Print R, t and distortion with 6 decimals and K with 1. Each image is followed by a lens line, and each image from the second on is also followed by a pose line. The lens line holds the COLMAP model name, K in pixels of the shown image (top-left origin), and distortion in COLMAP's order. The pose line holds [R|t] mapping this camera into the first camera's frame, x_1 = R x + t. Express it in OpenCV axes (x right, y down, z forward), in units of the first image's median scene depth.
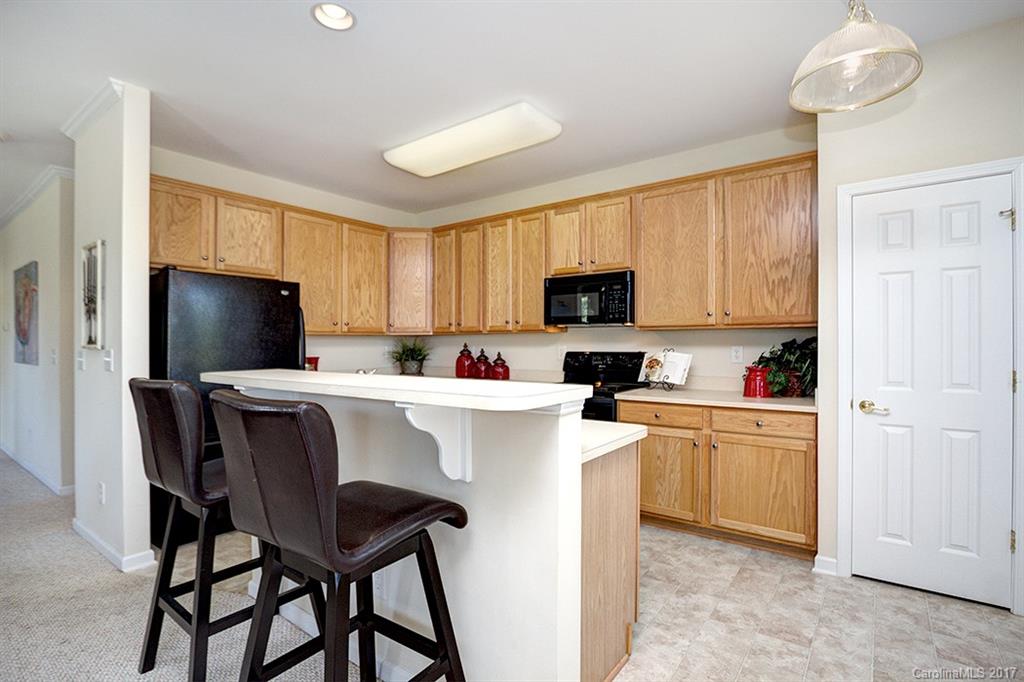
lens RADIAL K [[488.6, 0, 514.2], [0, 488.6, 343.1], [0, 0, 1]] dist [-0.002809, -0.001072]
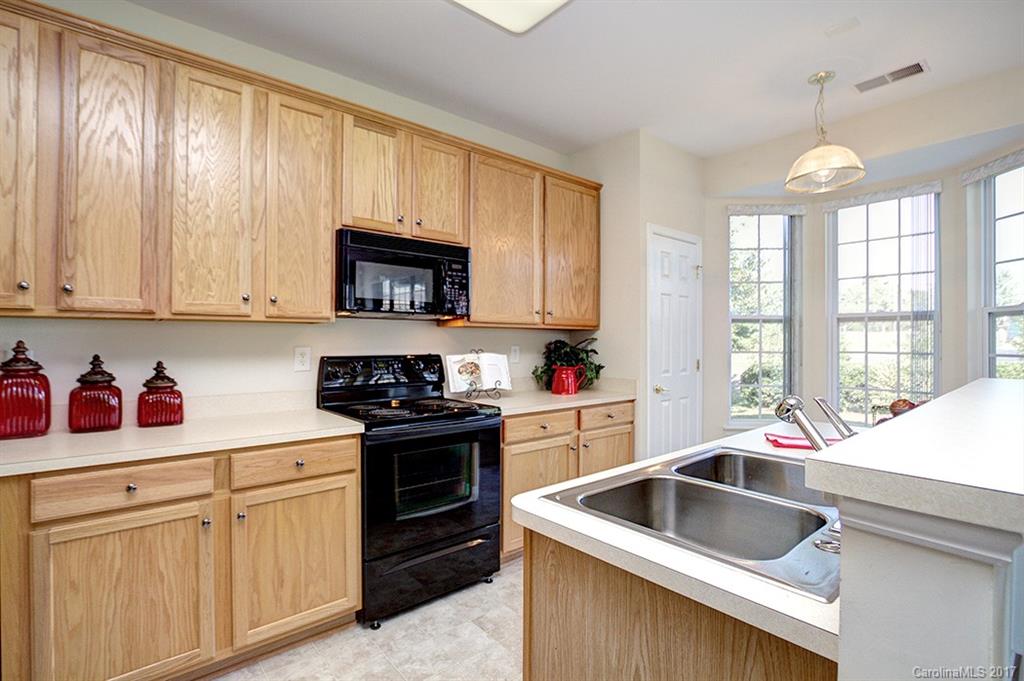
lens RADIAL K [[488.6, 0, 511.7], [0, 488.6, 339.2], [0, 0, 1]] dist [-0.002809, -0.001072]
pose [[0.236909, 0.005569, 0.971516, -0.477892], [-0.004837, 0.999978, -0.004553, -0.001754], [-0.971520, -0.003620, 0.236931, 0.723997]]
